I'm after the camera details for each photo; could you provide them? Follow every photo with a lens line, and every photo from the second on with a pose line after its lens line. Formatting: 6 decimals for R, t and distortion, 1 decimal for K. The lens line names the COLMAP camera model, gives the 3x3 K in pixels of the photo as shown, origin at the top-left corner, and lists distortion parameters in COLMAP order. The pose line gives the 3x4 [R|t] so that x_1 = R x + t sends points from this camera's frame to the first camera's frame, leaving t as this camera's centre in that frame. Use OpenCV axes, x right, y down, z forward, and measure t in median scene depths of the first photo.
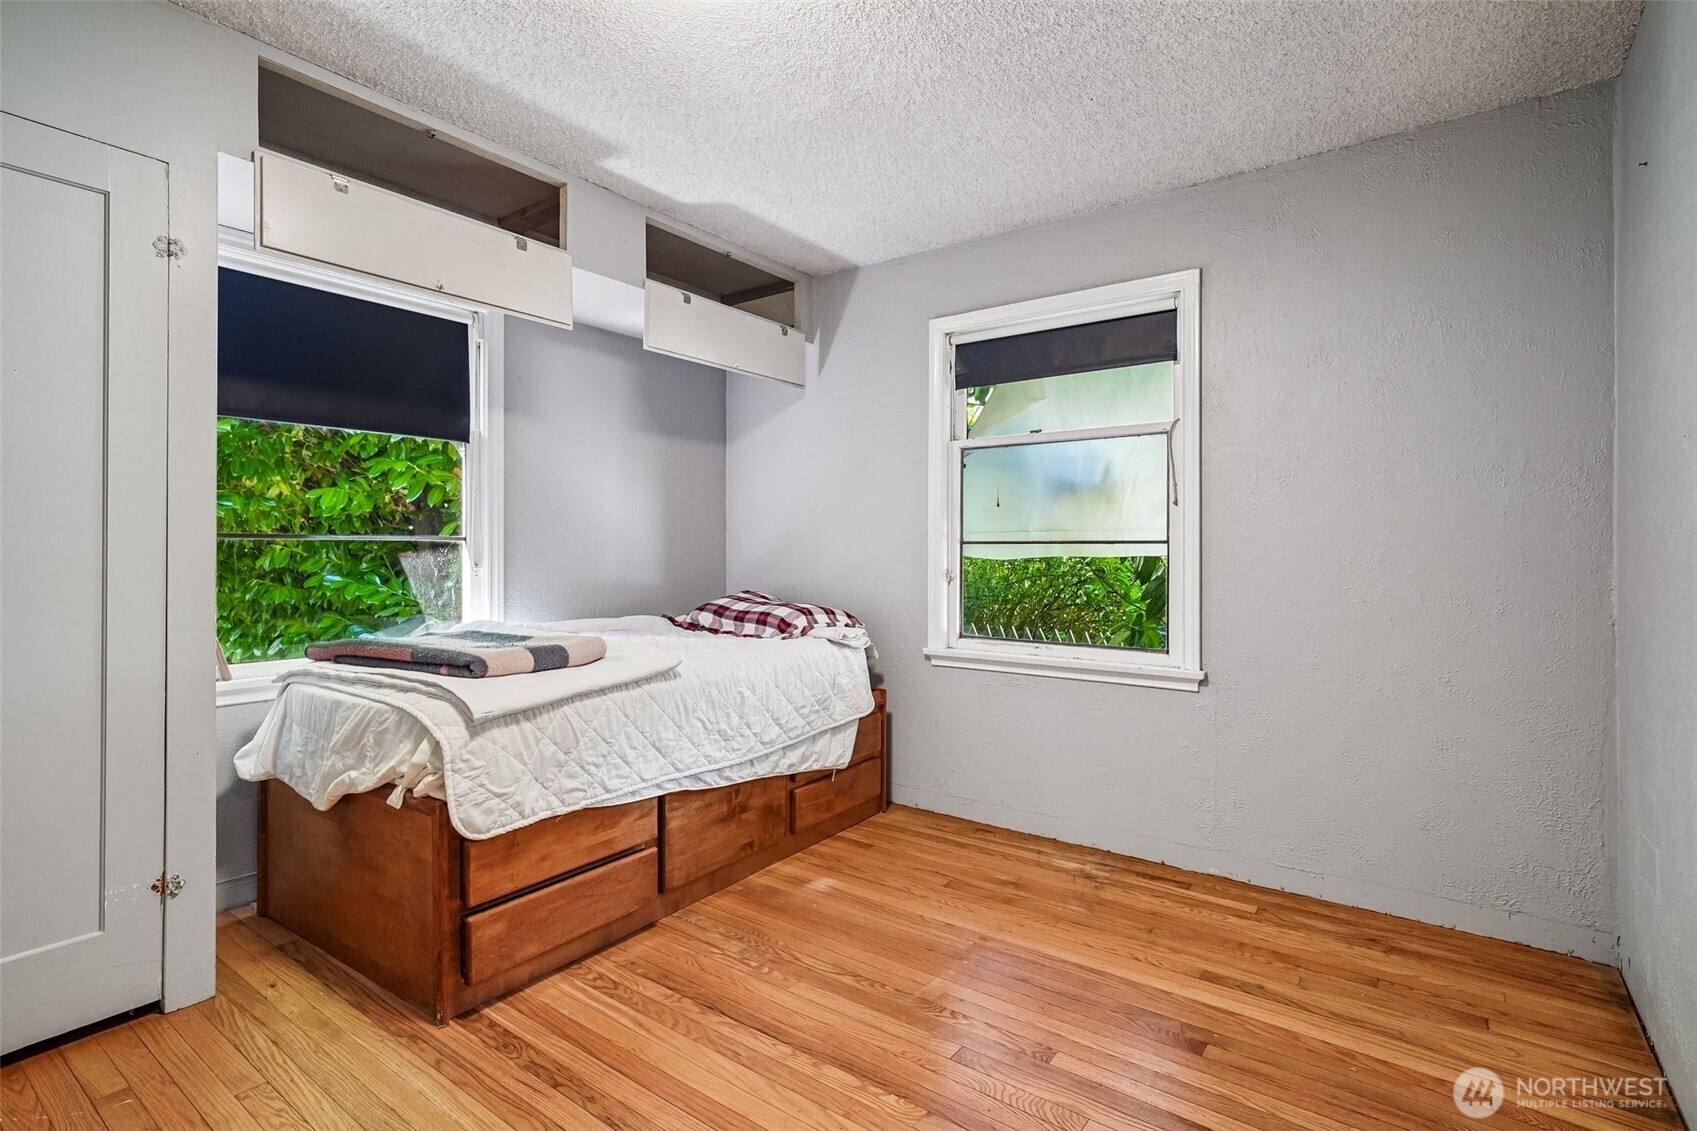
lens RADIAL K [[825.1, 0, 856.0], [0, 825.1, 554.6], [0, 0, 1]] dist [-0.015566, 0.005721]
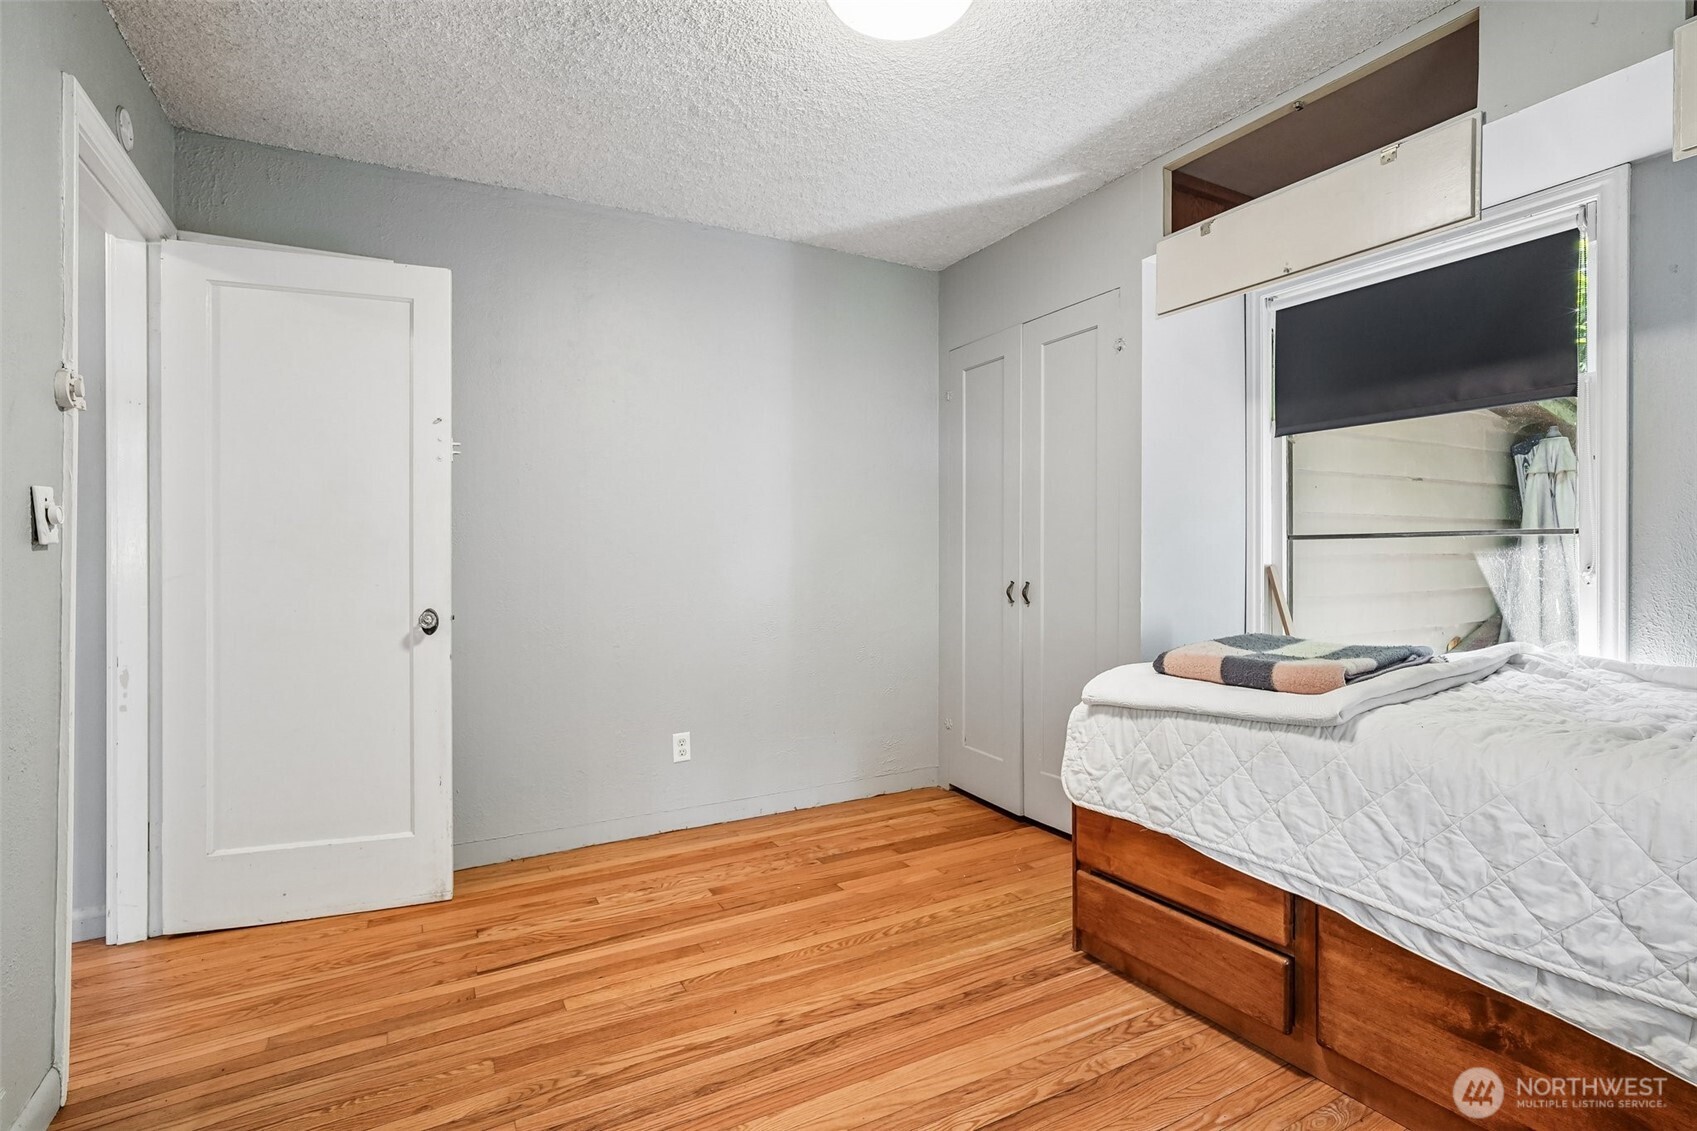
lens RADIAL K [[825.1, 0, 856.3], [0, 825.1, 561.2], [0, 0, 1]] dist [-0.015566, 0.005721]
pose [[-0.413867, 0.007282, -0.910308, 0.596860], [-0.002766, 0.999953, 0.009256, 0.000841], [0.910333, 0.006349, -0.413827, 1.010520]]
